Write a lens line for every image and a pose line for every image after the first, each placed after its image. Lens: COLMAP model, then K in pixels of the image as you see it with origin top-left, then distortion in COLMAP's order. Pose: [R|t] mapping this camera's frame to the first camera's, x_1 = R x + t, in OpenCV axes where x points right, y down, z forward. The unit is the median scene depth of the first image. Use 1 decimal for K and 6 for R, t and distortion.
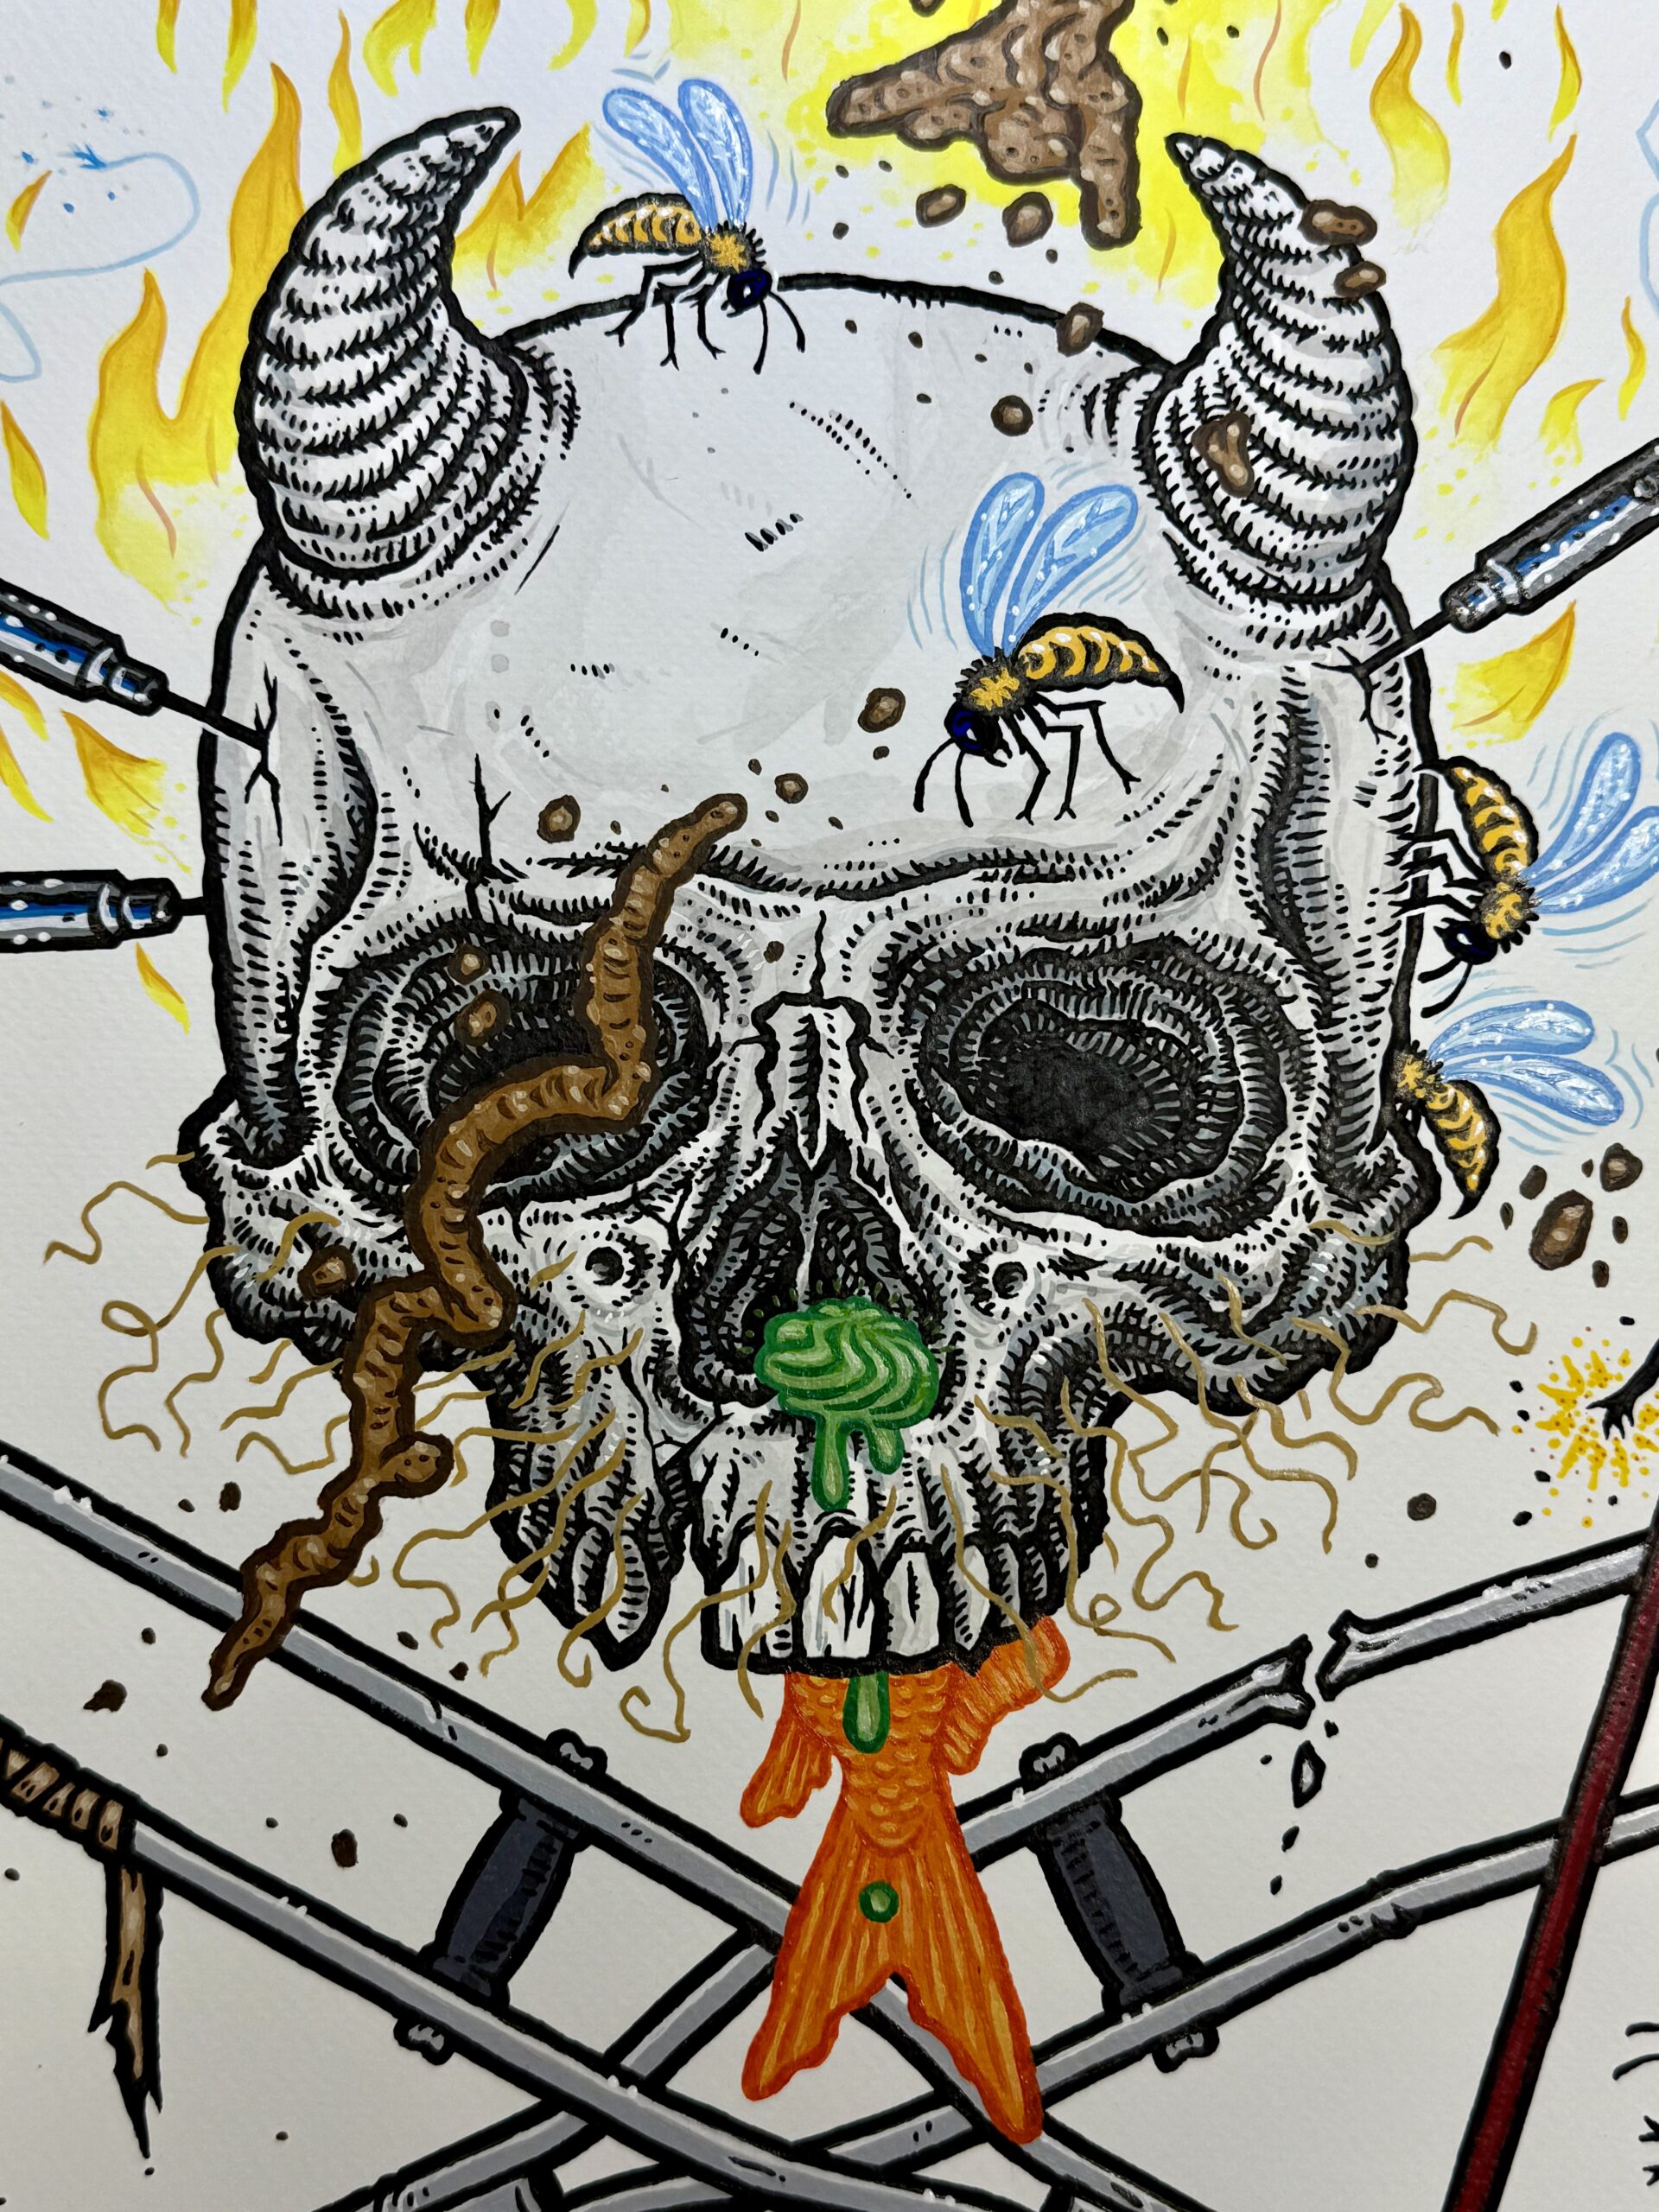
lens RADIAL K [[2558.8, 0, 830.8], [0, 2558.8, 1110.8], [0, 0, 1]] dist [0.110876, 0.000000]
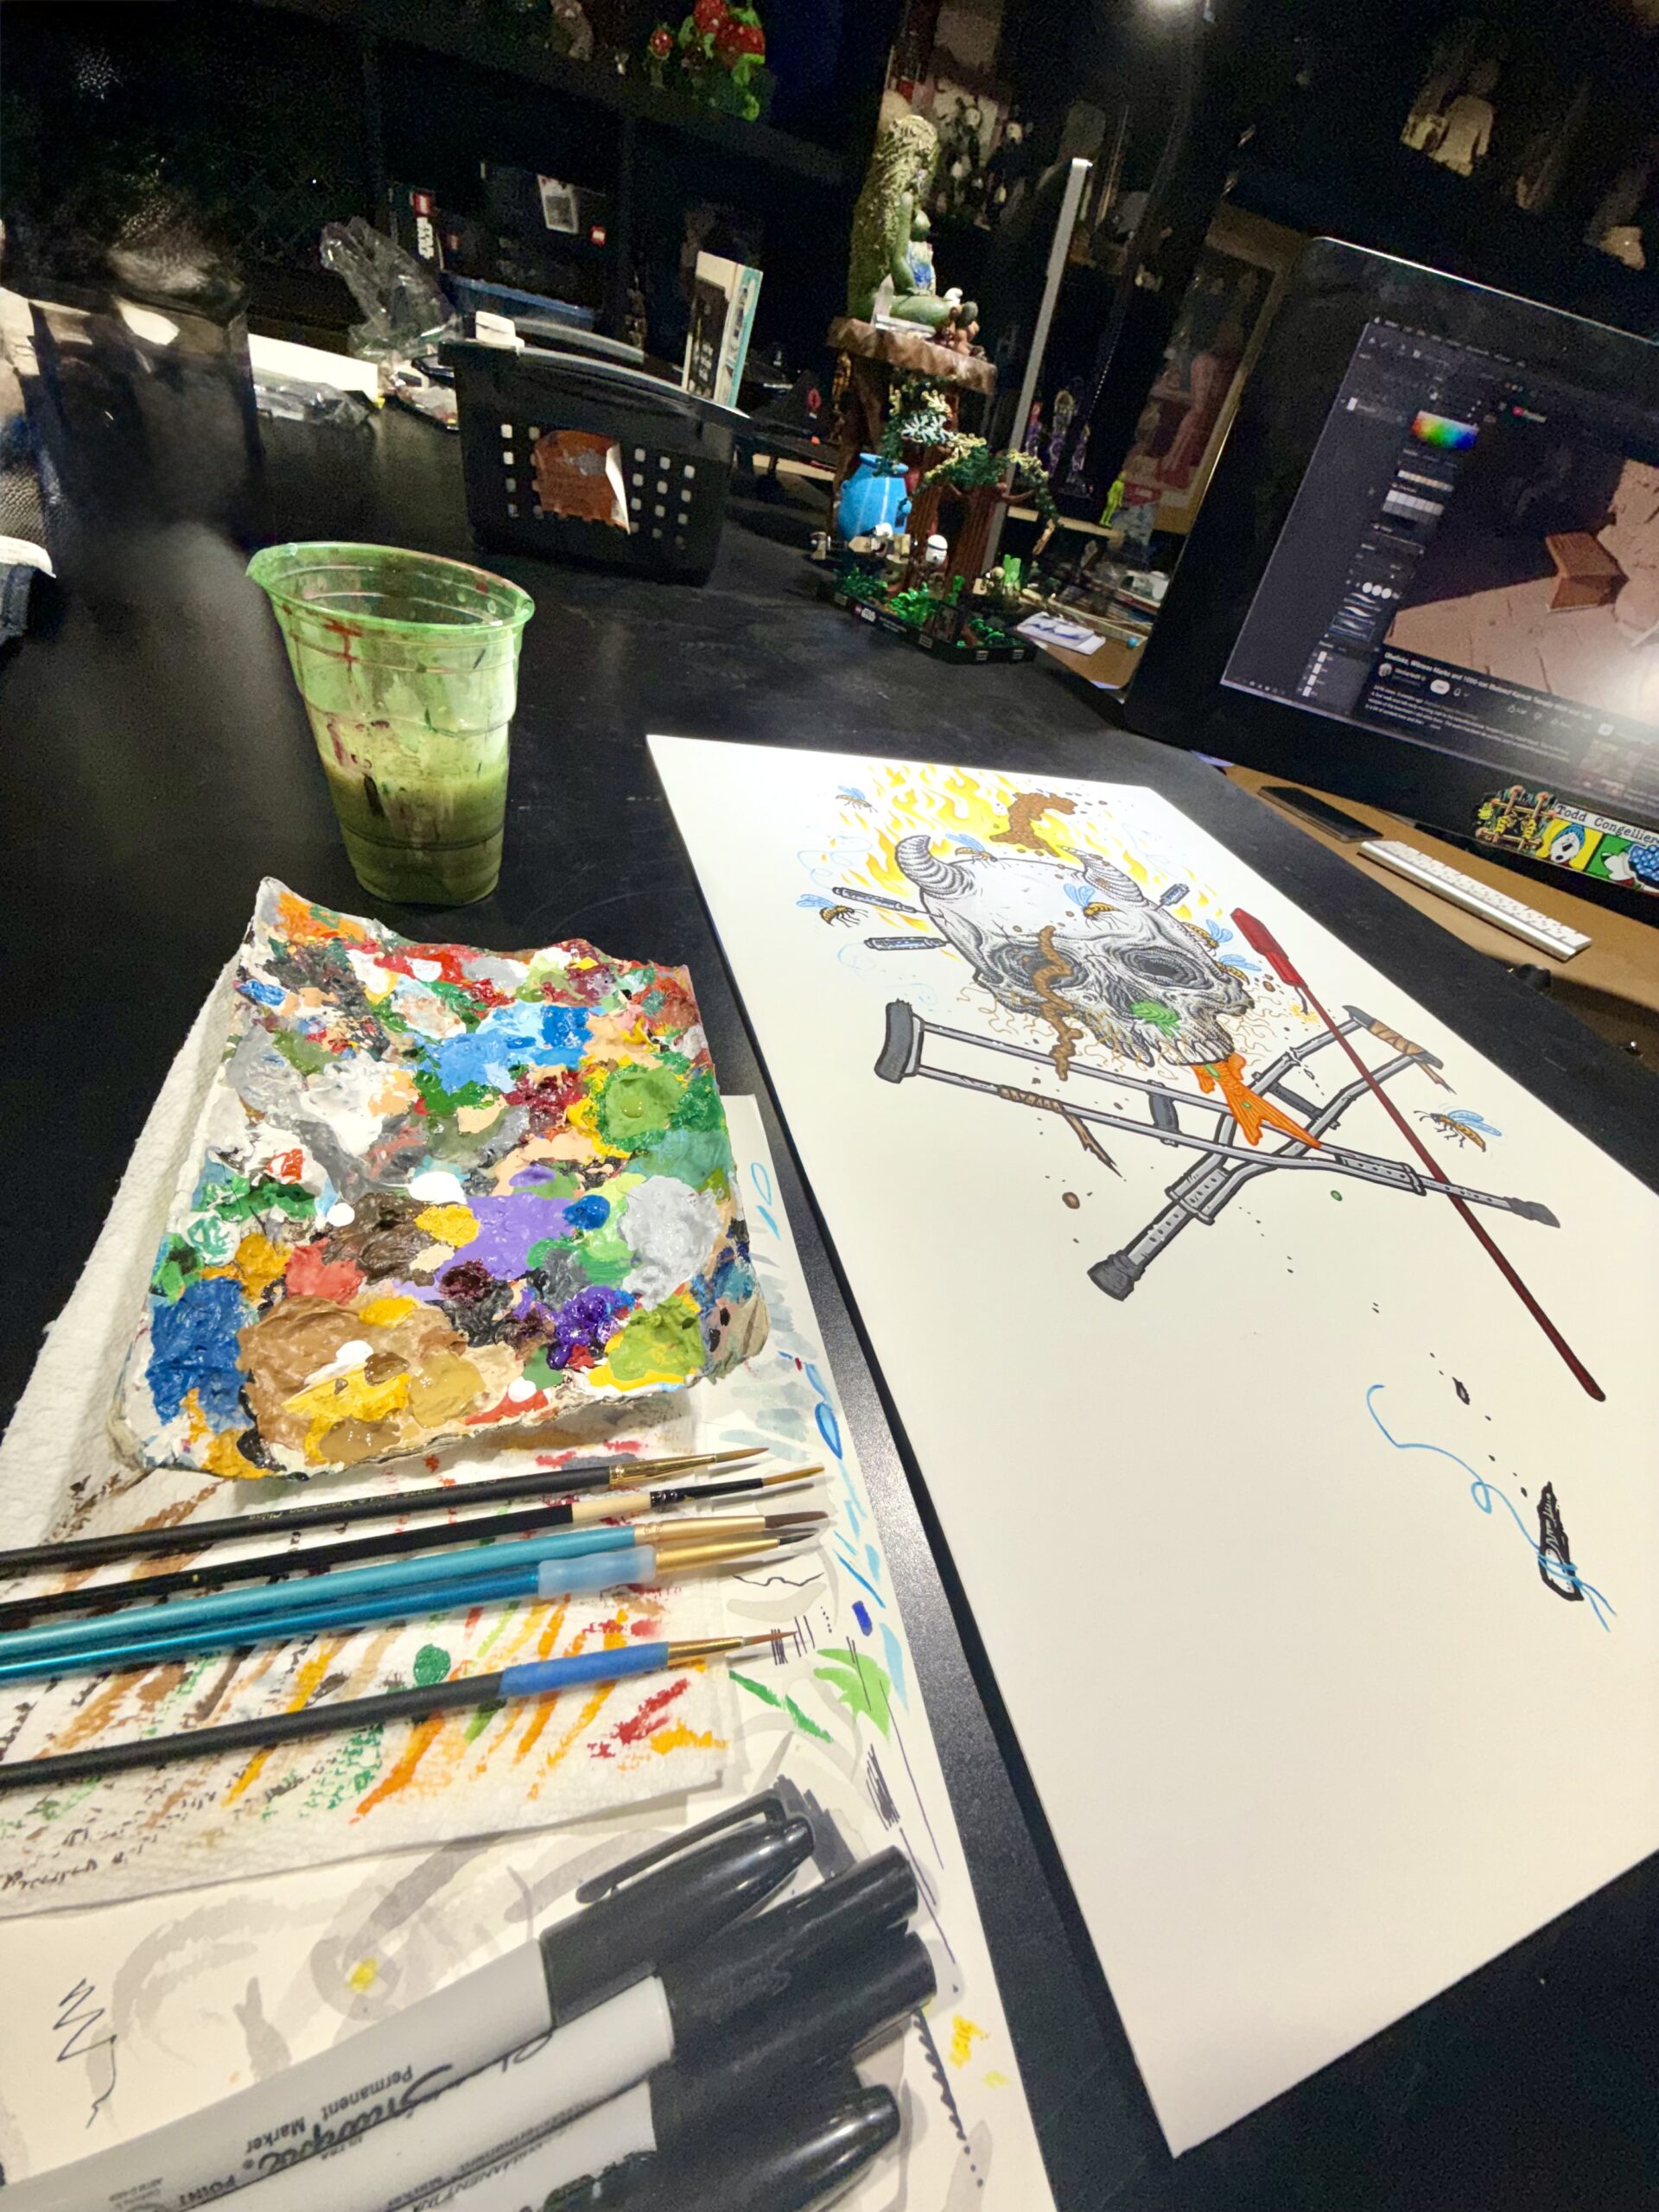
lens RADIAL K [[891.1, 0, 827.9], [0, 891.1, 1101.1], [0, 0, 1]] dist [-0.003377, -0.000050]
pose [[0.918758, -0.071507, 0.388291, -0.923156], [0.294562, 0.779005, -0.553520, 0.761621], [-0.262900, 0.622927, 0.736780, 0.241835]]
